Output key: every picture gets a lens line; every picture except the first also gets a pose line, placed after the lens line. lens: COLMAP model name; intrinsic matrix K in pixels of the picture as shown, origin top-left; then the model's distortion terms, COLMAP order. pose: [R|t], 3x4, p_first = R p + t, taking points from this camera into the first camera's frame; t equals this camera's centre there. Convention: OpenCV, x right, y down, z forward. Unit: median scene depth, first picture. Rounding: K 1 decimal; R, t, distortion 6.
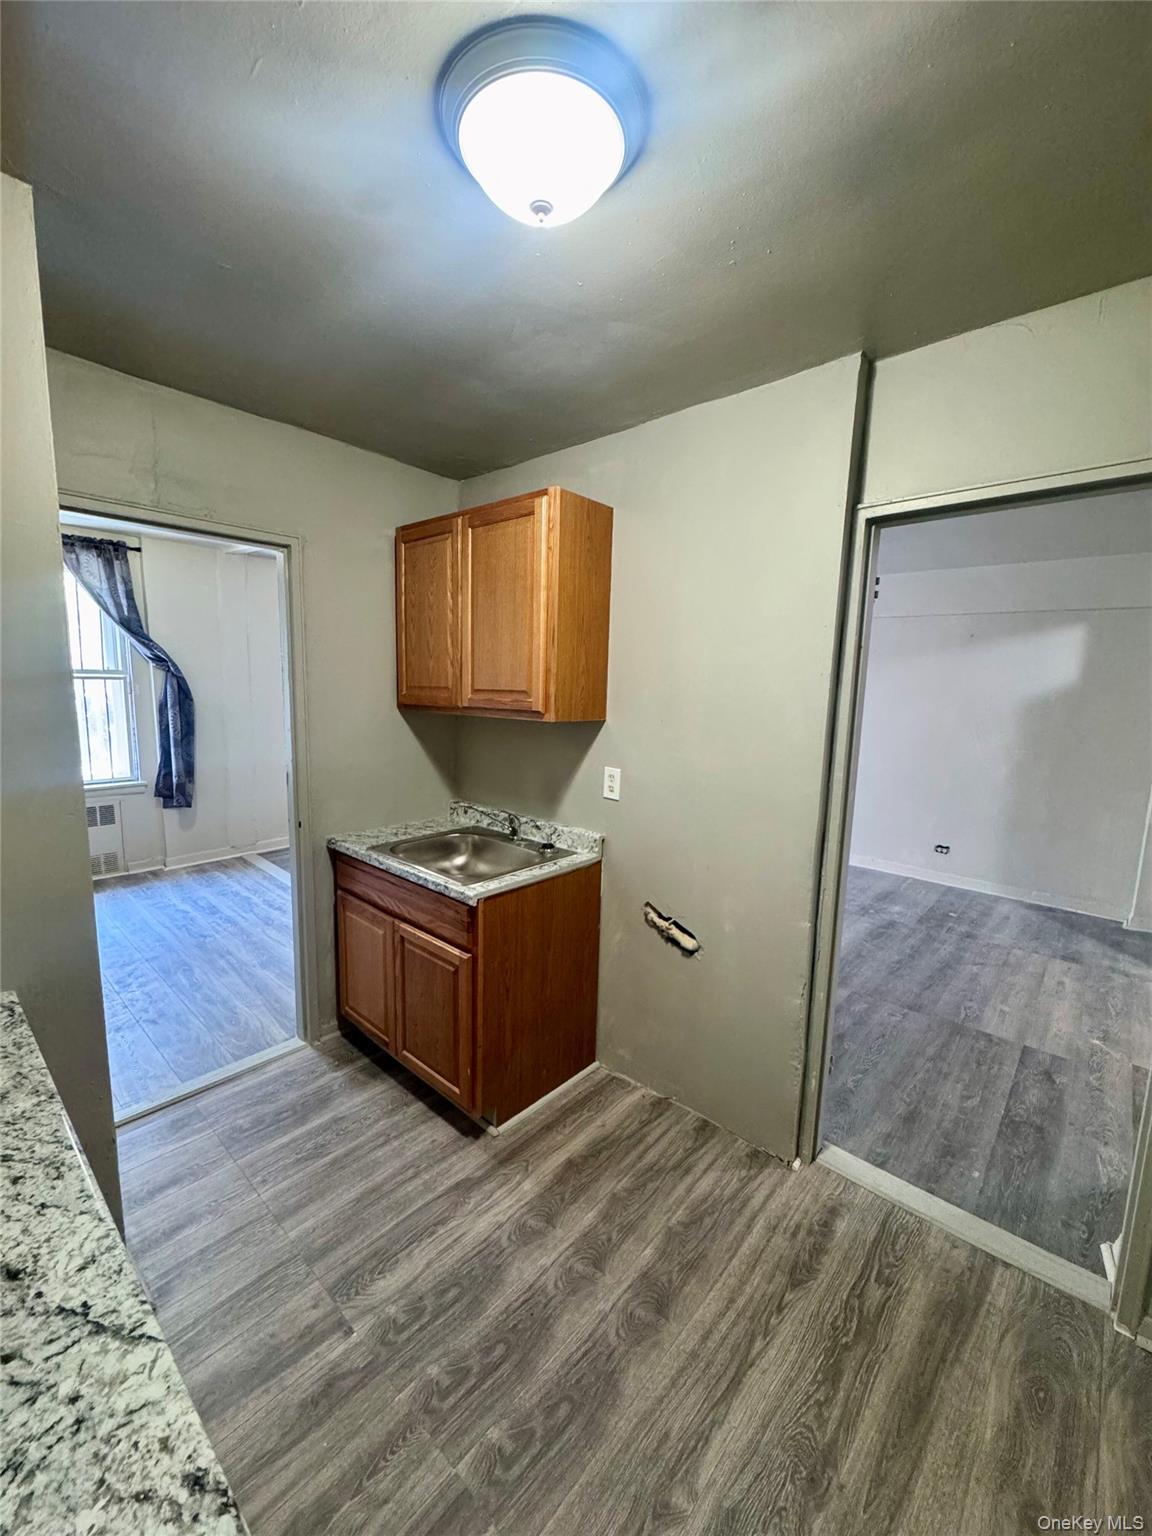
lens RADIAL K [[614.2, 0, 577.2], [0, 614.2, 766.3], [0, 0, 1]] dist [-0.000970, -0.000174]
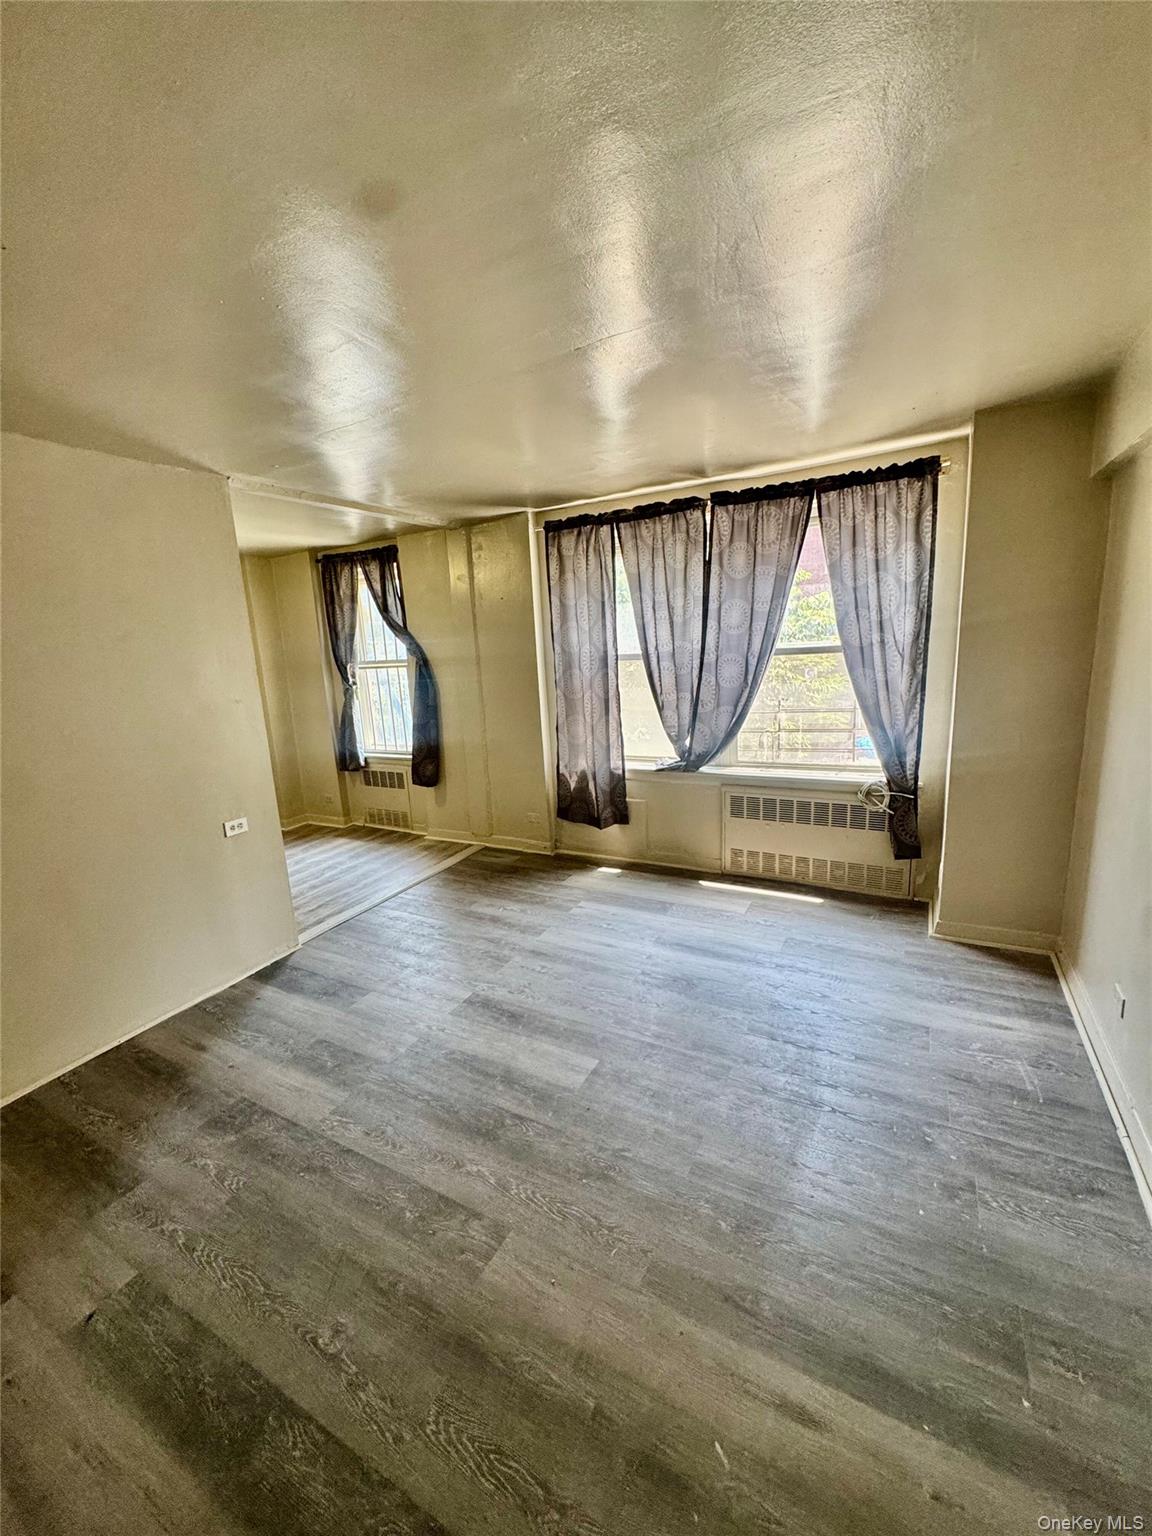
lens RADIAL K [[614.2, 0, 577.2], [0, 614.2, 766.3], [0, 0, 1]] dist [-0.000970, -0.000174]
pose [[0.225841, 0.155412, -0.961688, 0.509861], [-0.080895, 0.986775, 0.140469, -0.158112], [0.970800, 0.046073, 0.235426, 1.147931]]
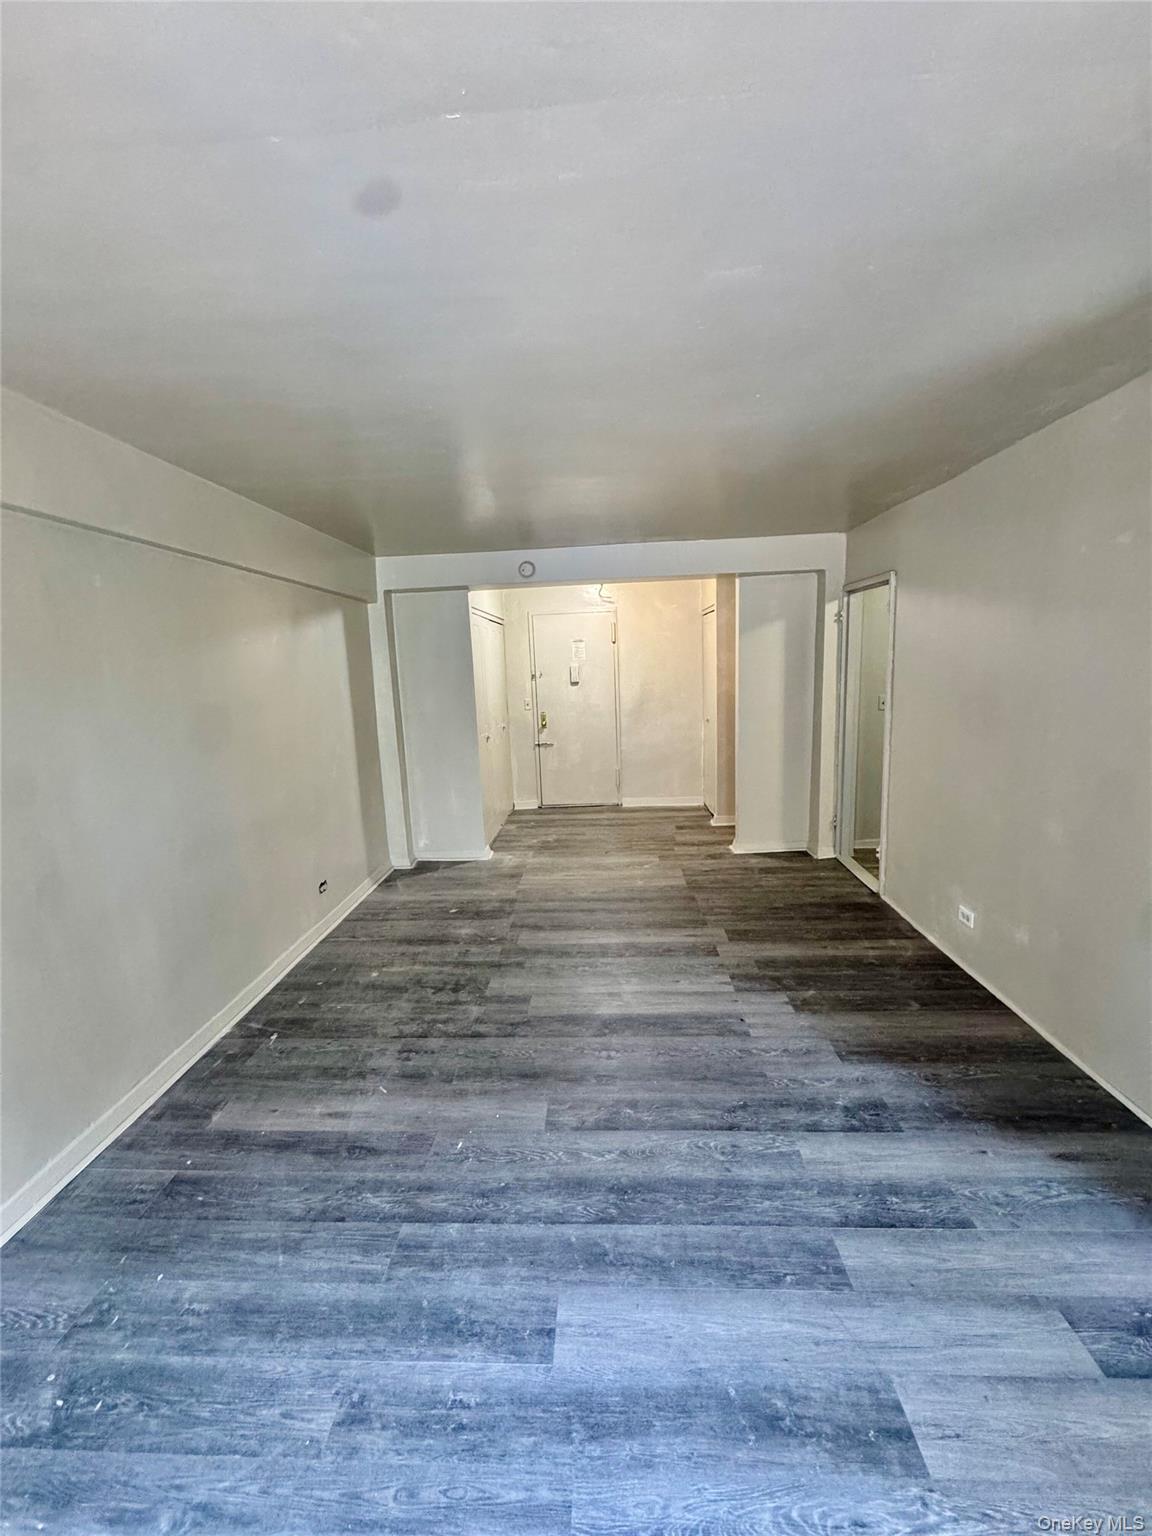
lens RADIAL K [[614.2, 0, 577.2], [0, 614.2, 766.3], [0, 0, 1]] dist [-0.000970, -0.000174]
pose [[-0.632637, -0.128176, 0.763768, -0.224234], [0.129142, 0.954940, 0.267229, -0.214804], [-0.763605, 0.267694, -0.587578, 1.417721]]
